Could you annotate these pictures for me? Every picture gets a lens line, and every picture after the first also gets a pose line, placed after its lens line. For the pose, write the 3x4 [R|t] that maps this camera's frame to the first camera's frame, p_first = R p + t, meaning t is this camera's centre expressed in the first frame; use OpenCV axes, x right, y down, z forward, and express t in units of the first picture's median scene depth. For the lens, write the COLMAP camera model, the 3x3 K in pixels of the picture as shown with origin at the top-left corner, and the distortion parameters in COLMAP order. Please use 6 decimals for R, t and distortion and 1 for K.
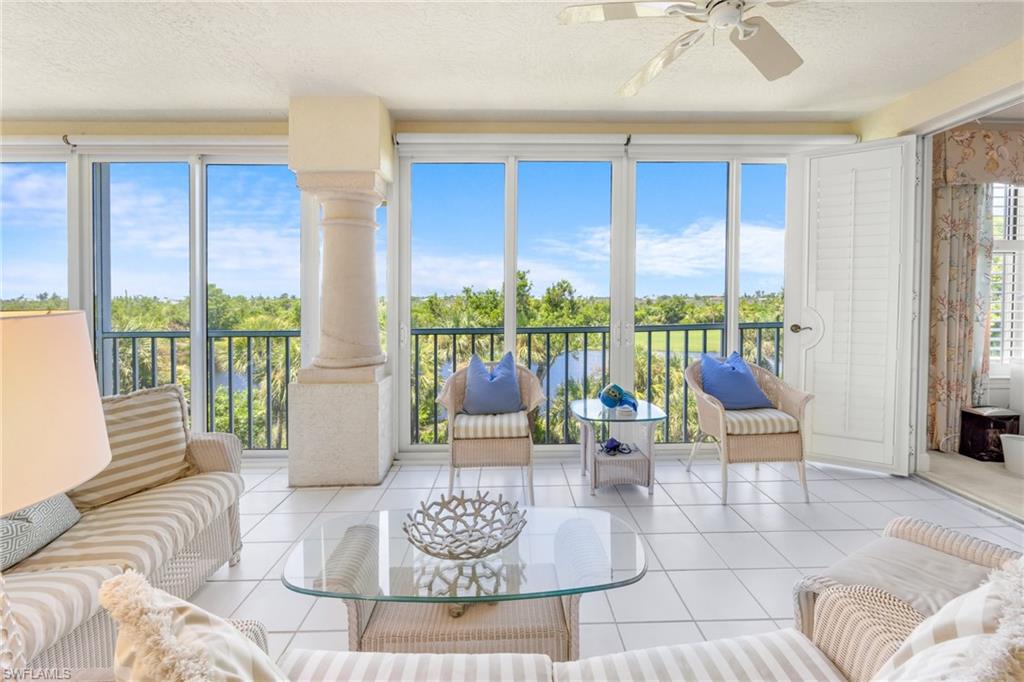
lens RADIAL K [[419.6, 0, 520.1], [0, 419.6, 313.7], [0, 0, 1]] dist [-0.002943, -0.000322]
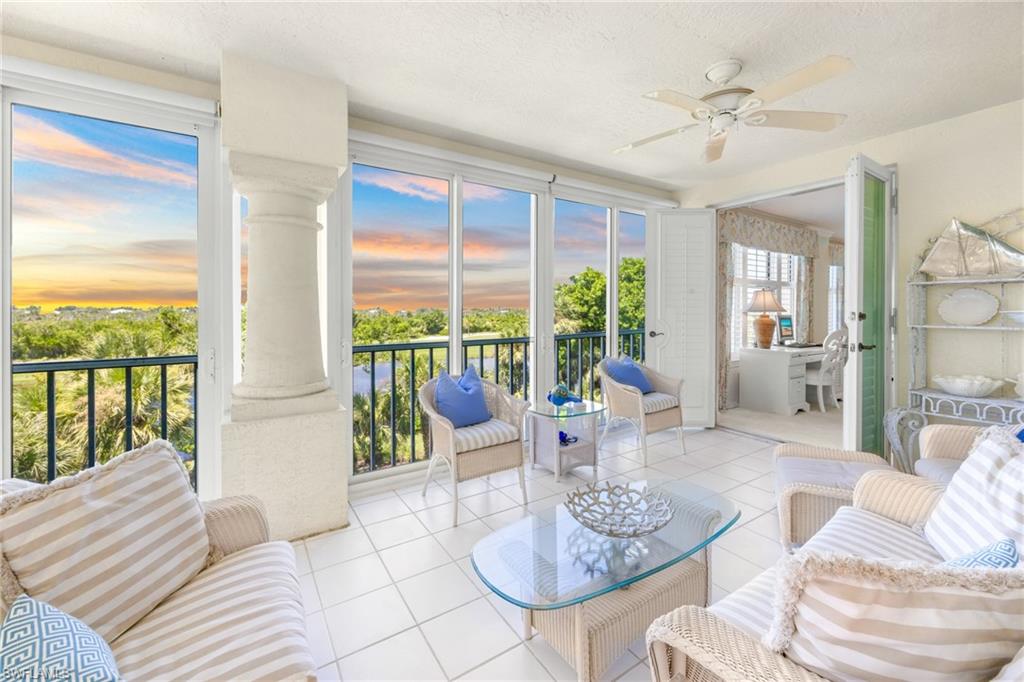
lens RADIAL K [[406.7, 0, 510.2], [0, 406.7, 321.9], [0, 0, 1]] dist [0.003359, 0.000009]
pose [[0.854746, -0.012196, 0.518903, -0.478987], [0.016716, 0.999852, -0.004034, -0.008507], [-0.518777, 0.012122, 0.854823, 0.090316]]
